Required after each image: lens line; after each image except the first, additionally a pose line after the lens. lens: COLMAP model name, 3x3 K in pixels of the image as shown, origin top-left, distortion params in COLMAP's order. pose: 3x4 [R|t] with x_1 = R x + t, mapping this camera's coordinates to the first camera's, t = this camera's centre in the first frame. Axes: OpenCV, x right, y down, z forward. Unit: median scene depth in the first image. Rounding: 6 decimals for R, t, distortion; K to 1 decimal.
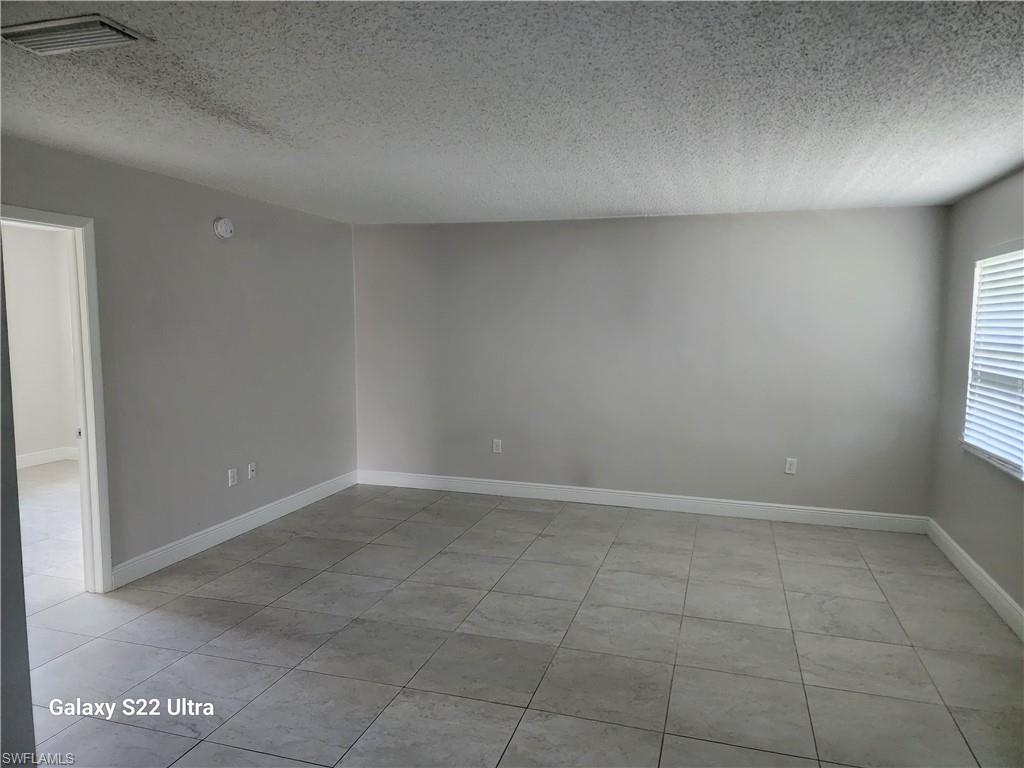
lens RADIAL K [[677.8, 0, 516.5], [0, 677.8, 386.1], [0, 0, 1]] dist [0.093993, -0.101608]
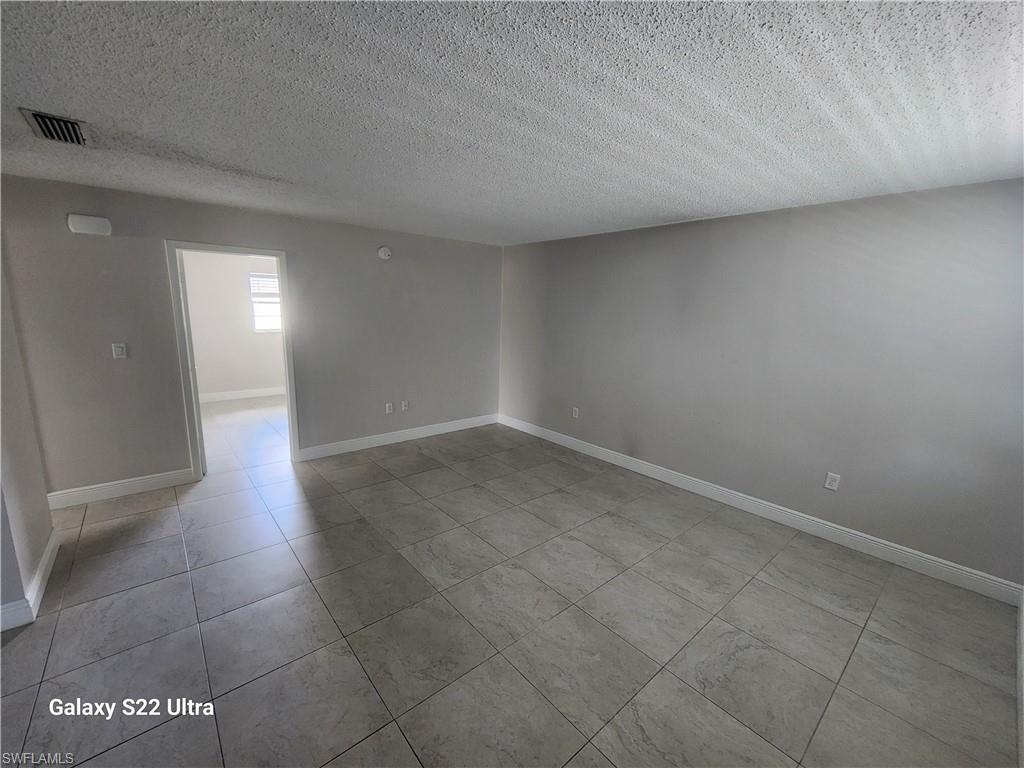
lens RADIAL K [[415.7, 0, 497.1], [0, 415.7, 389.5], [0, 0, 1]] dist [-0.002152, -0.000471]
pose [[0.836243, 0.121938, -0.534630, 0.369324], [-0.074101, 0.991148, 0.110155, -0.045607], [0.543330, -0.052500, 0.837876, 0.346126]]
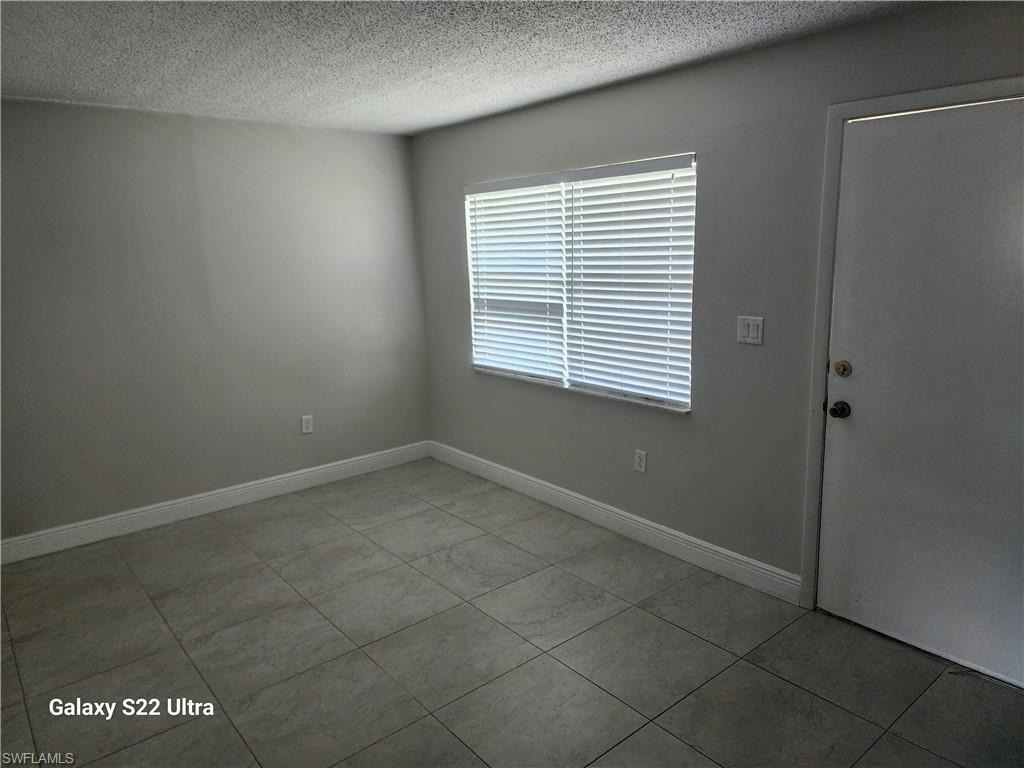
lens RADIAL K [[695.9, 0, 517.9], [0, 695.9, 372.1], [0, 0, 1]] dist [0.099381, -0.111364]
pose [[0.550455, -0.172902, 0.816764, -0.212089], [0.112791, 0.984752, 0.132448, -0.046445], [-0.827211, 0.019217, 0.561563, 0.332539]]
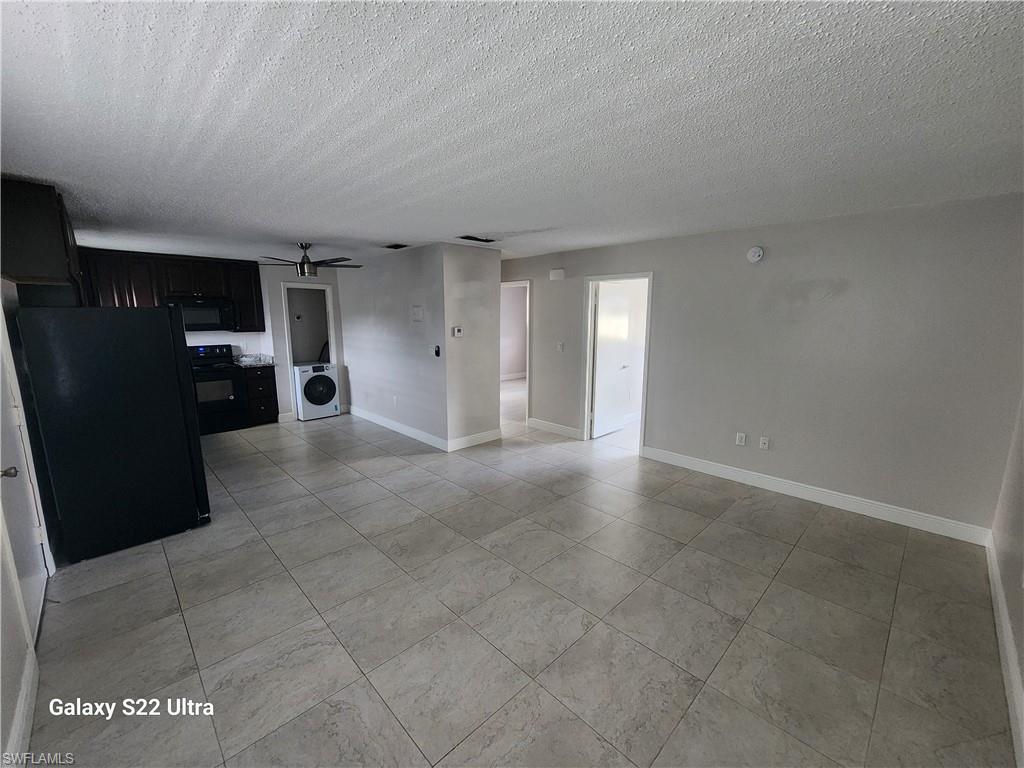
lens RADIAL K [[417.7, 0, 508.8], [0, 417.7, 386.2], [0, 0, 1]] dist [0.002368, -0.000043]
pose [[-0.476826, 0.139757, -0.867816, 0.579926], [-0.091058, 0.974114, 0.206908, -0.113266], [0.874268, 0.177681, -0.451757, 1.066808]]
